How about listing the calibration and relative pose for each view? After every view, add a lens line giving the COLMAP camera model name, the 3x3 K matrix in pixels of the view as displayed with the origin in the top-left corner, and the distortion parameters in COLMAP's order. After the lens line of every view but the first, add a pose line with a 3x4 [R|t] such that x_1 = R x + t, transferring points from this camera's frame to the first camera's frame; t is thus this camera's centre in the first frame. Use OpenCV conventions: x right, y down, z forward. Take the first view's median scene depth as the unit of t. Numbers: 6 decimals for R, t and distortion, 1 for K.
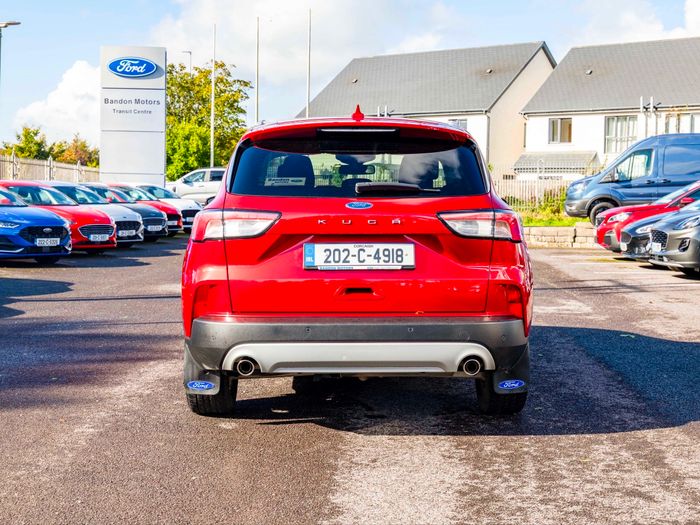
lens RADIAL K [[1168.0, 0, 364.1], [0, 1168.0, 260.7], [0, 0, 1]] dist [0.019933, -0.009160]
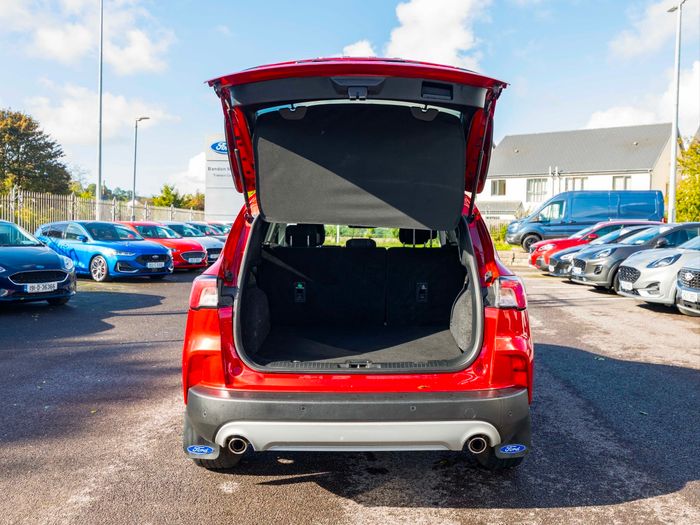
lens RADIAL K [[689.1, 0, 371.3], [0, 689.1, 260.4], [0, 0, 1]] dist [-0.010659, 0.009081]
pose [[0.999973, 0.002331, -0.006948, 0.003436], [-0.002364, 0.999986, -0.004701, -0.019348], [0.006937, 0.004718, 0.999965, 0.154116]]
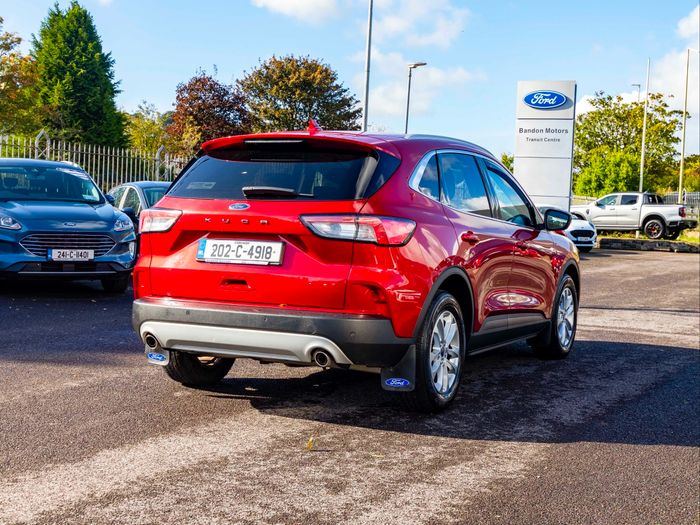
lens RADIAL K [[1065.9, 0, 350.0], [0, 1065.9, 262.5], [0, 0, 1]] dist [-0.031283, -0.040501]
pose [[0.886755, 0.046606, -0.459884, 0.195591], [-0.053771, 0.998550, -0.002486, 0.001150], [0.459102, 0.026933, 0.887975, 0.047728]]
